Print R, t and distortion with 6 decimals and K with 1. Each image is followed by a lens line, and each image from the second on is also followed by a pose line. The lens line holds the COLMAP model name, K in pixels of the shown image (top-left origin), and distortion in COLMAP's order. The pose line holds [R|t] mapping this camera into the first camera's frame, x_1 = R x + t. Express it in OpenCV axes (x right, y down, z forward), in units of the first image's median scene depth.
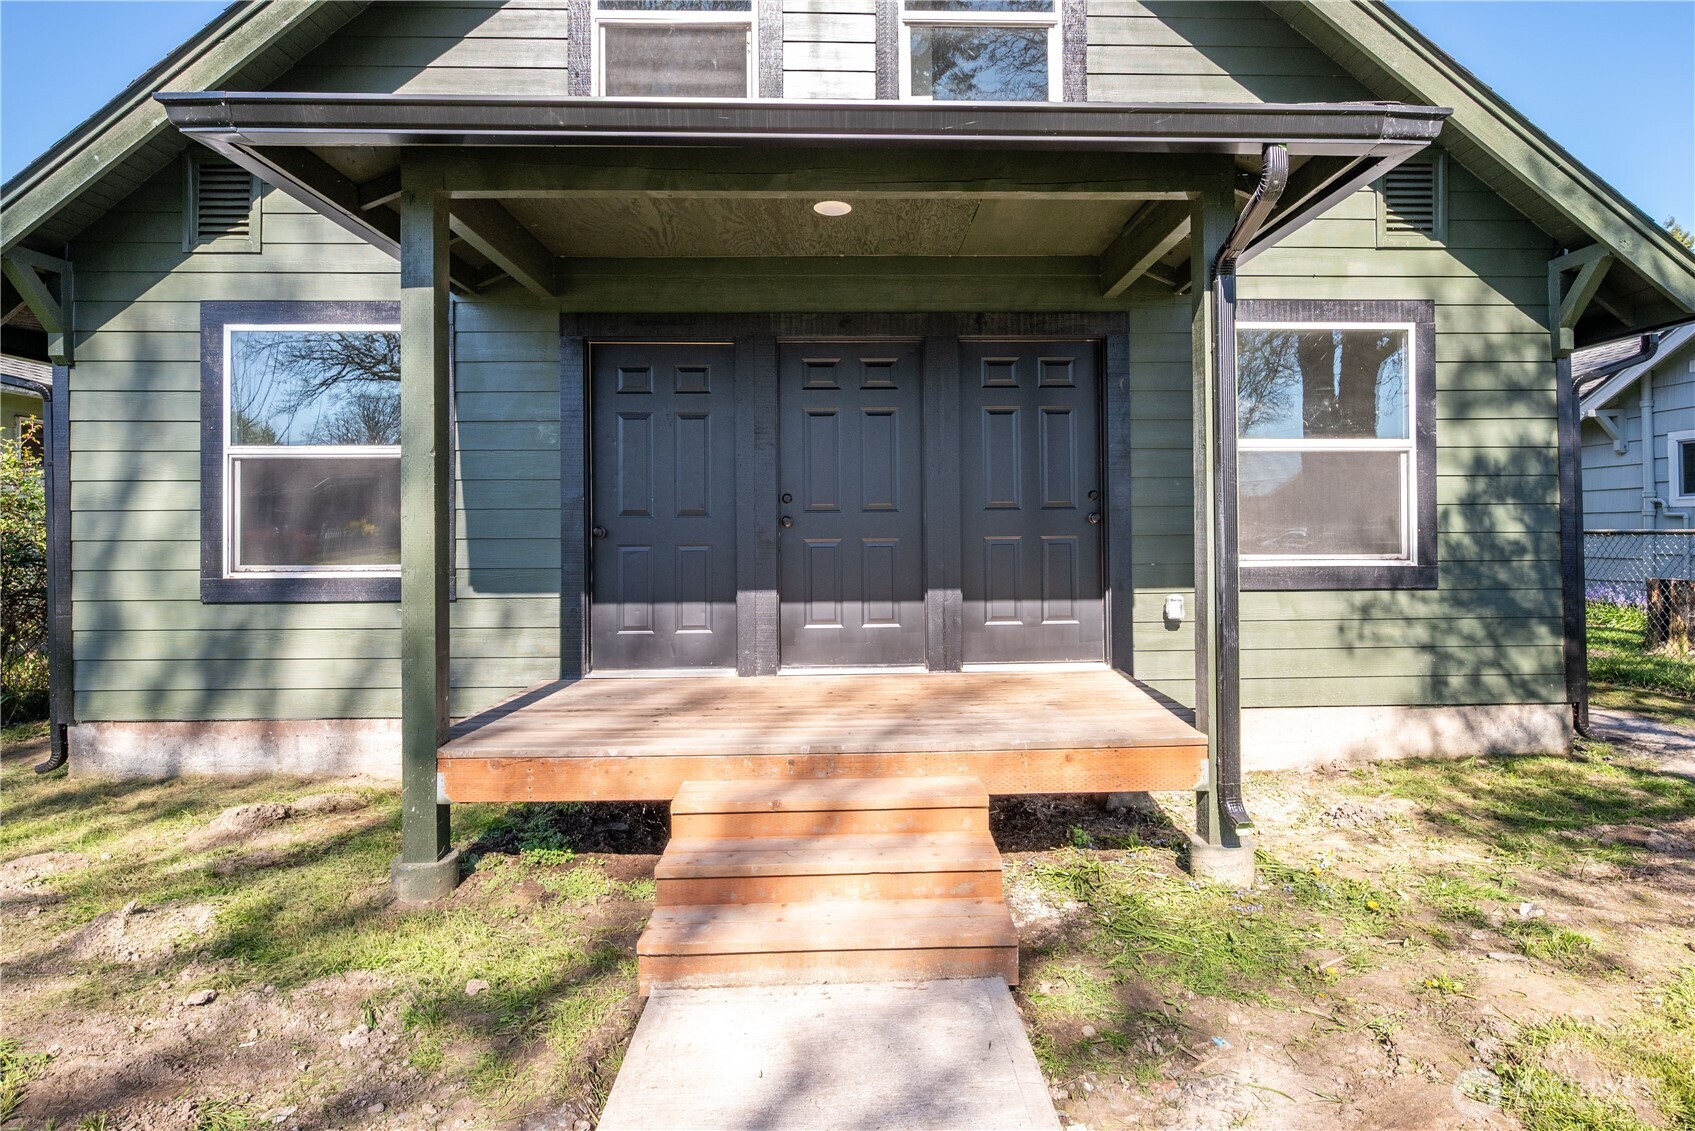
lens RADIAL K [[848.3, 0, 847.5], [0, 848.3, 565.5], [0, 0, 1]] dist [-0.069166, 0.000101]
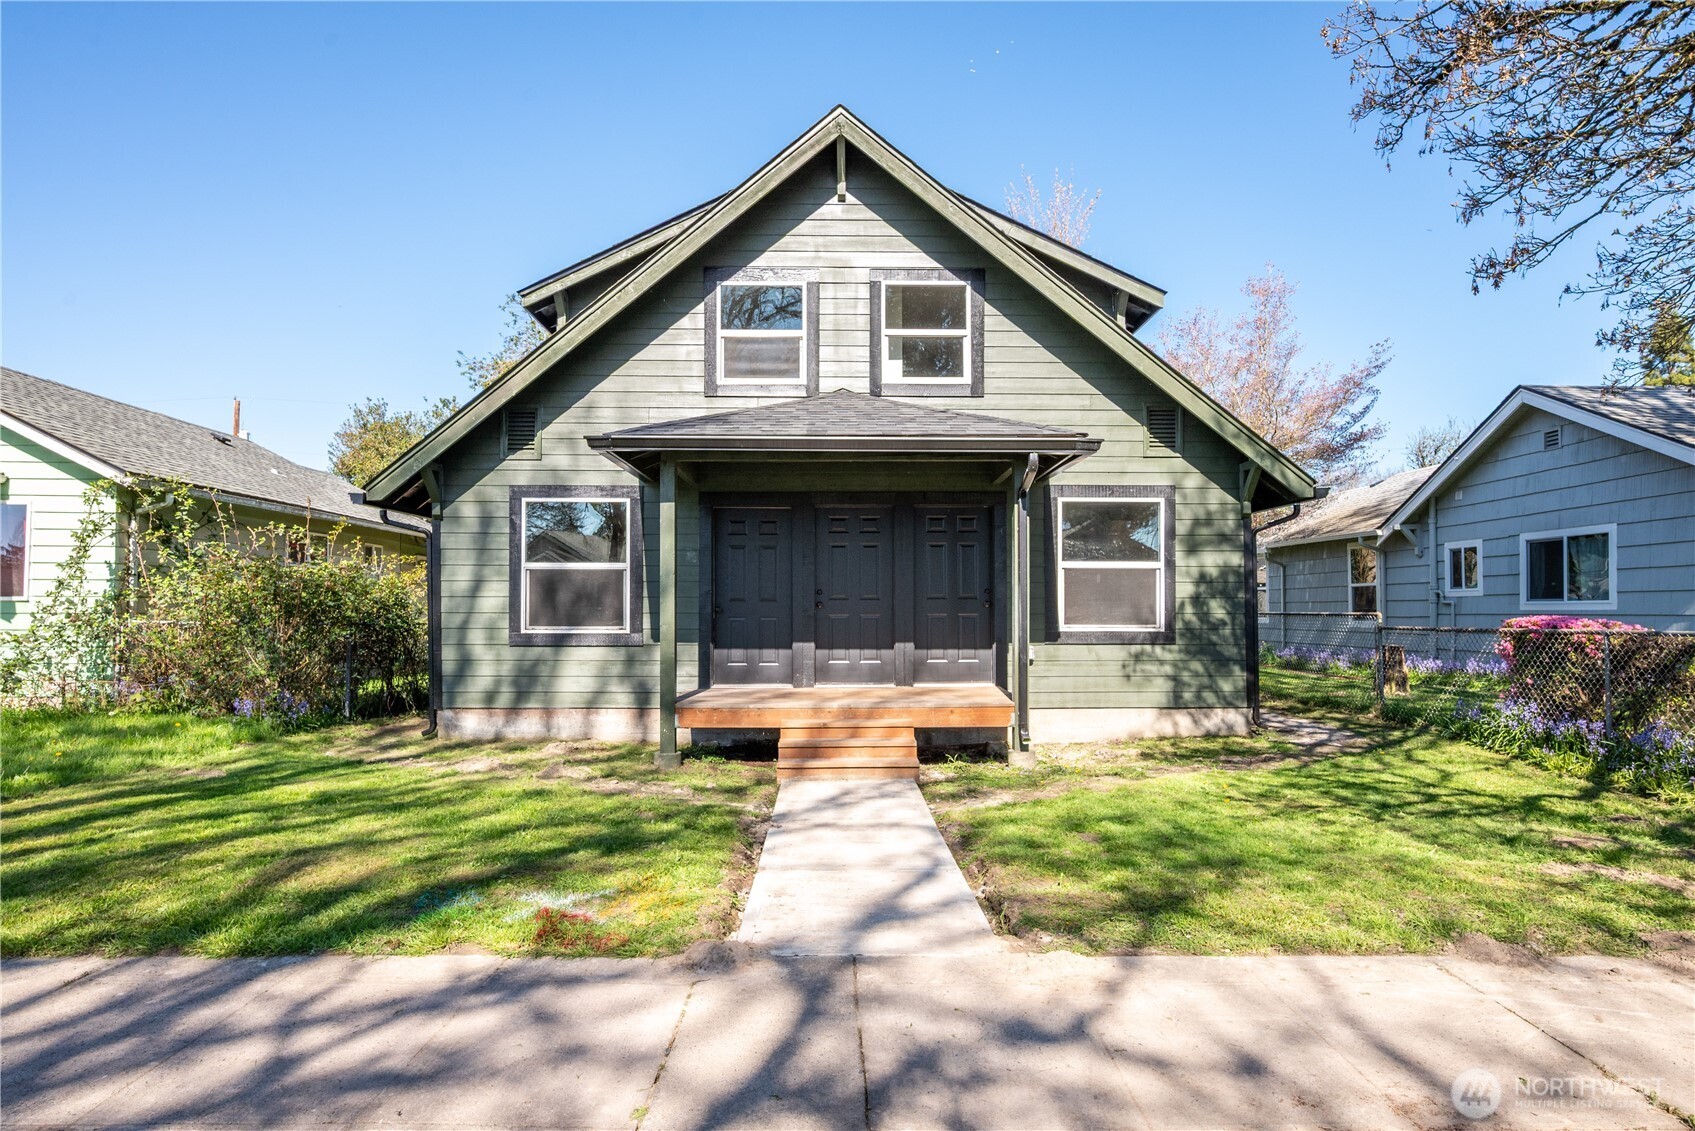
lens RADIAL K [[891.0, 0, 847.5], [0, 891.0, 565.5], [0, 0, 1]] dist [0.158211, 0.000042]
pose [[0.999777, 0.008164, 0.019494, -0.053565], [-0.006482, 0.996372, -0.084862, 0.029227], [-0.020116, 0.084717, 0.996202, -1.023372]]
